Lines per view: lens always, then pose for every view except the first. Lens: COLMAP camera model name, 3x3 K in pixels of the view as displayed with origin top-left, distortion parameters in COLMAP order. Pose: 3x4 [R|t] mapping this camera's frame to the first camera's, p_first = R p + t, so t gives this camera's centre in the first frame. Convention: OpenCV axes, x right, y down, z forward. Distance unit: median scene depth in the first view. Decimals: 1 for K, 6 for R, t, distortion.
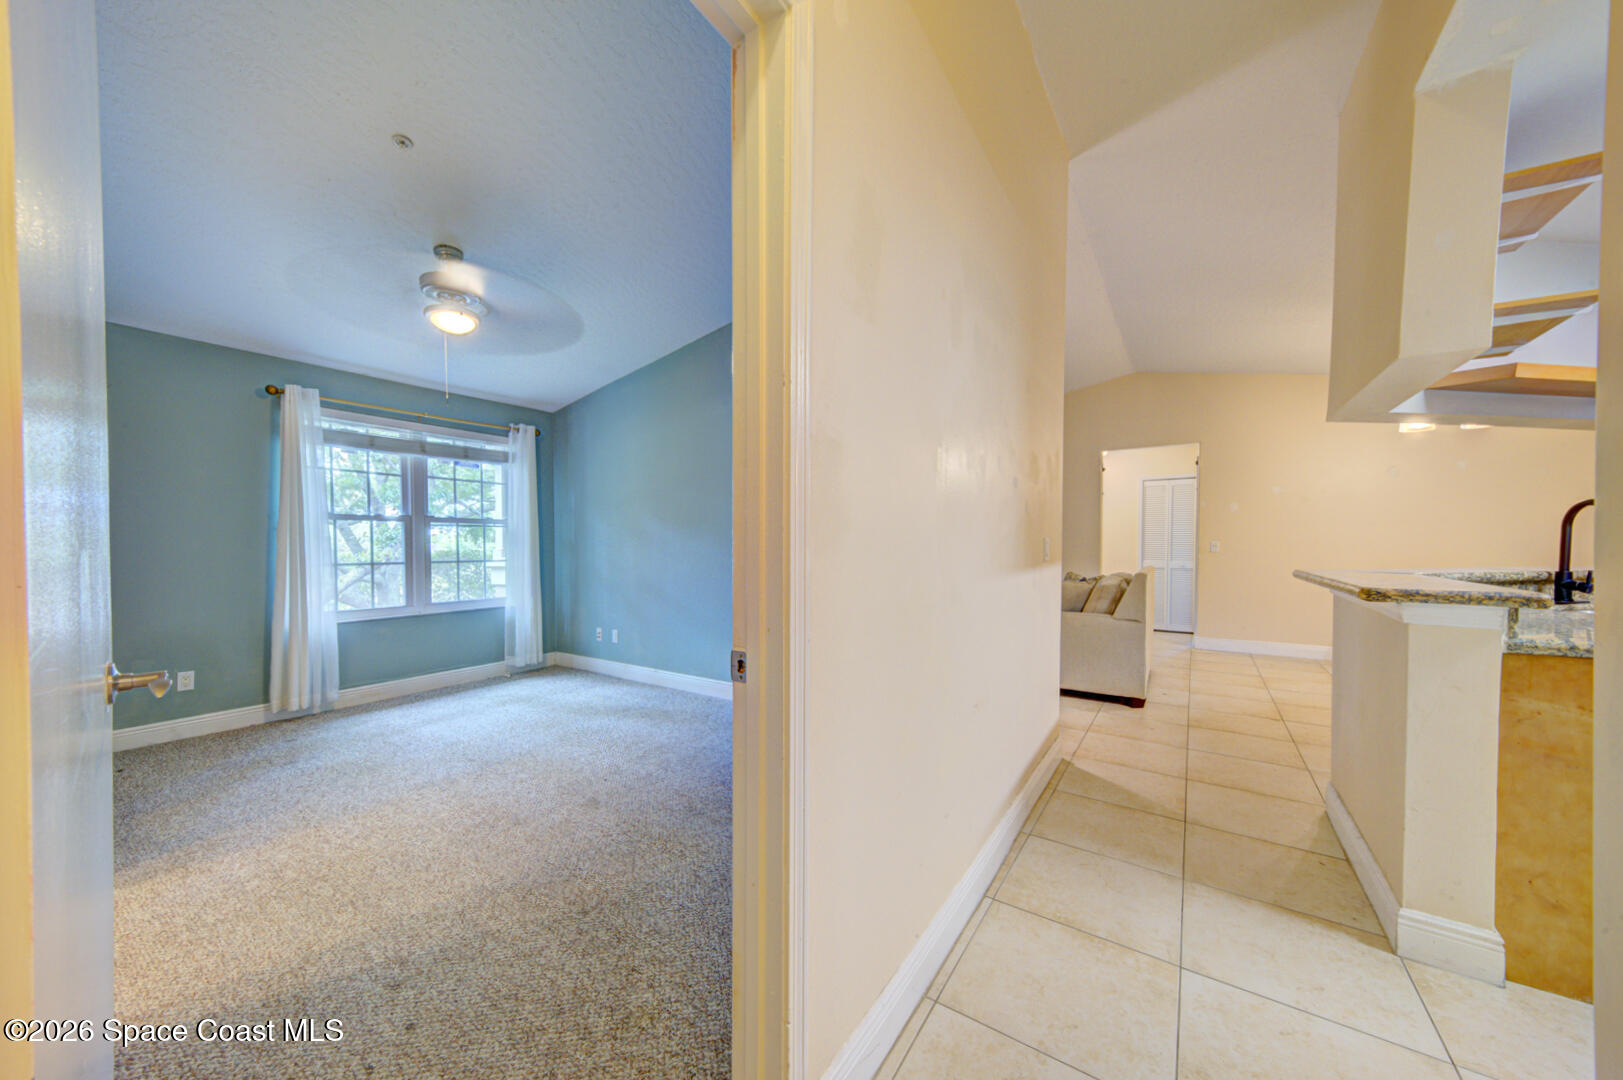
lens RADIAL K [[559.4, 0, 808.8], [0, 559.4, 556.1], [0, 0, 1]] dist [0.033971, -0.010569]
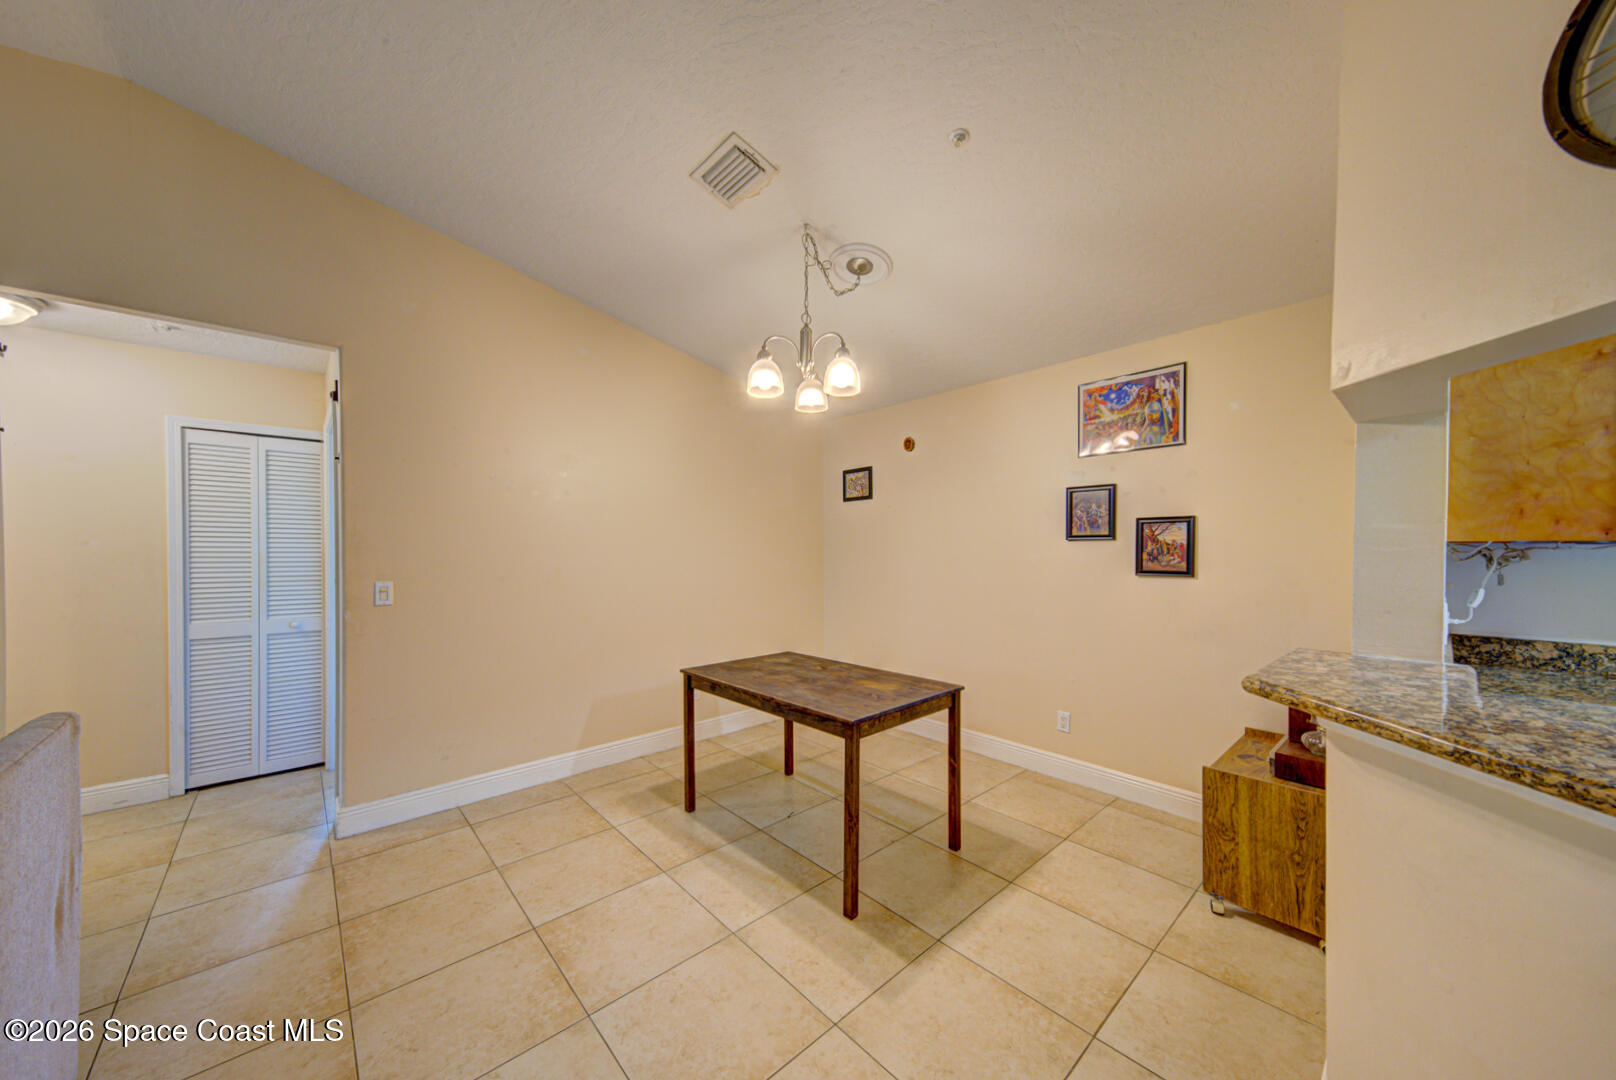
lens RADIAL K [[563.3, 0, 805.3], [0, 563.3, 554.9], [0, 0, 1]] dist [0.035172, -0.007947]
pose [[0.241389, -0.009681, 0.970380, 0.539625], [0.019035, 0.999805, 0.005239, -0.064091], [-0.970242, 0.017207, 0.241526, 0.857122]]
